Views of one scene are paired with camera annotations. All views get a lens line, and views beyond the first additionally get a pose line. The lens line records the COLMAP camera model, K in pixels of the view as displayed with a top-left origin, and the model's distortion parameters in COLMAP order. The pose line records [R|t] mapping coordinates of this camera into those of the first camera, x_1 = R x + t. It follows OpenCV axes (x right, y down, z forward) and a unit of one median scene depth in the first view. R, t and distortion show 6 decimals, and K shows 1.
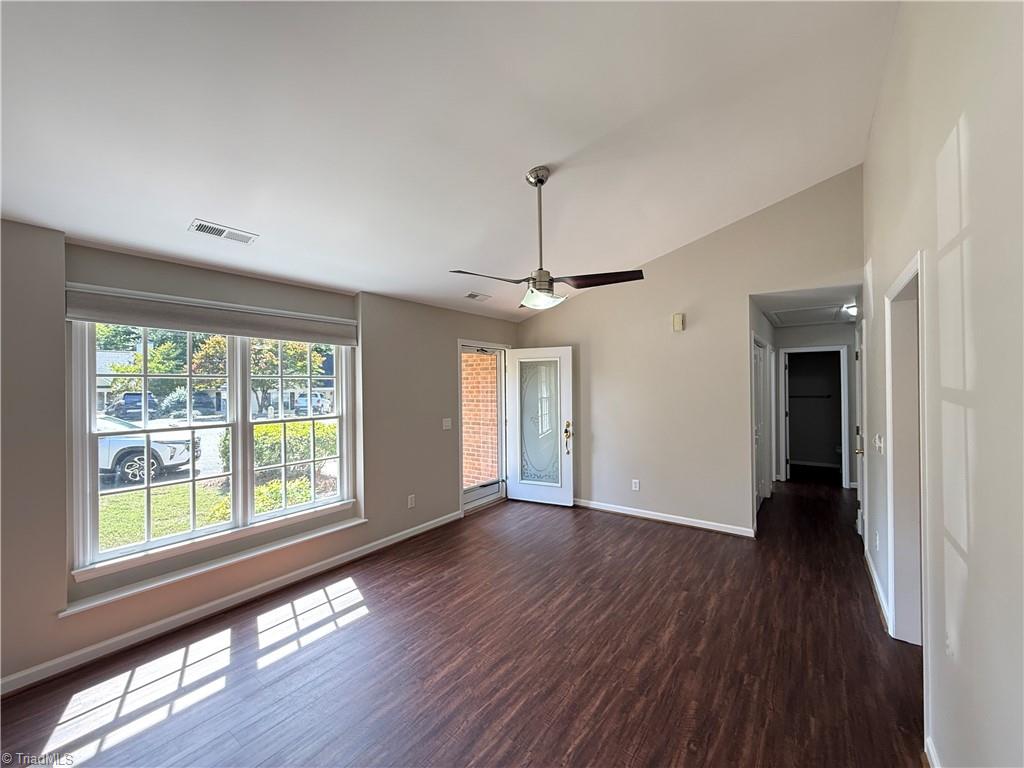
lens RADIAL K [[408.8, 0, 510.1], [0, 408.8, 384.1], [0, 0, 1]] dist [0.000549, 0.000038]
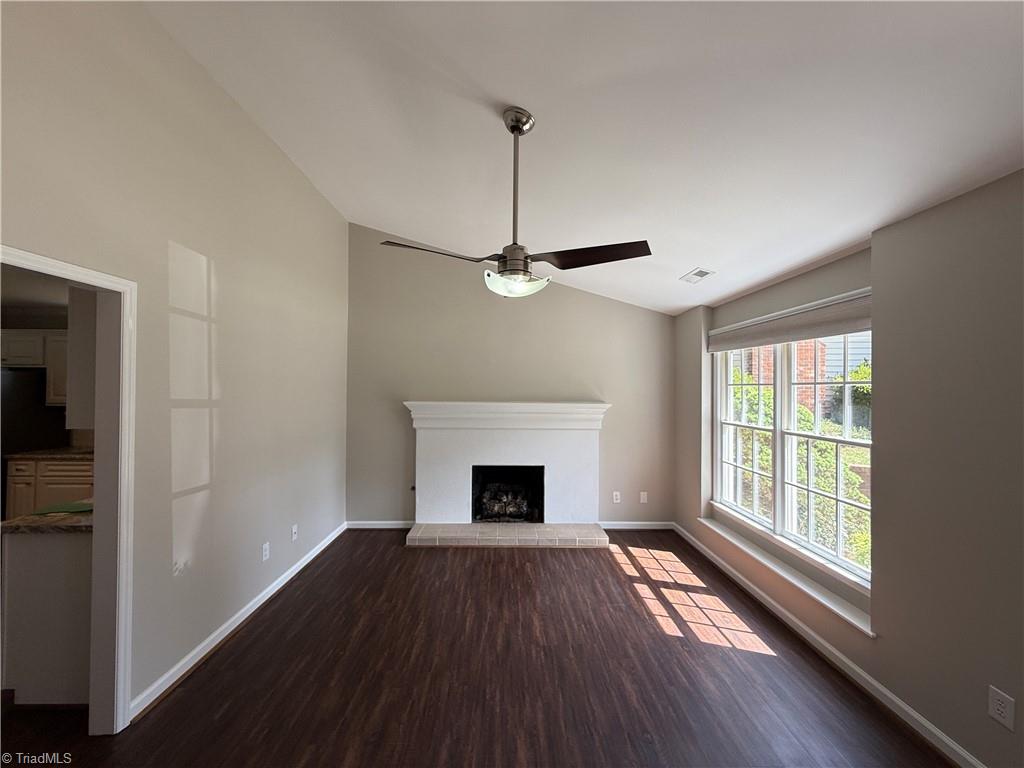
lens RADIAL K [[408.8, 0, 510.1], [0, 408.8, 384.1], [0, 0, 1]] dist [0.000549, 0.000038]
pose [[-0.794977, -0.001387, -0.606638, 0.614887], [0.004554, 0.999956, -0.008254, -0.018353], [0.606623, -0.009324, -0.794935, 1.811282]]
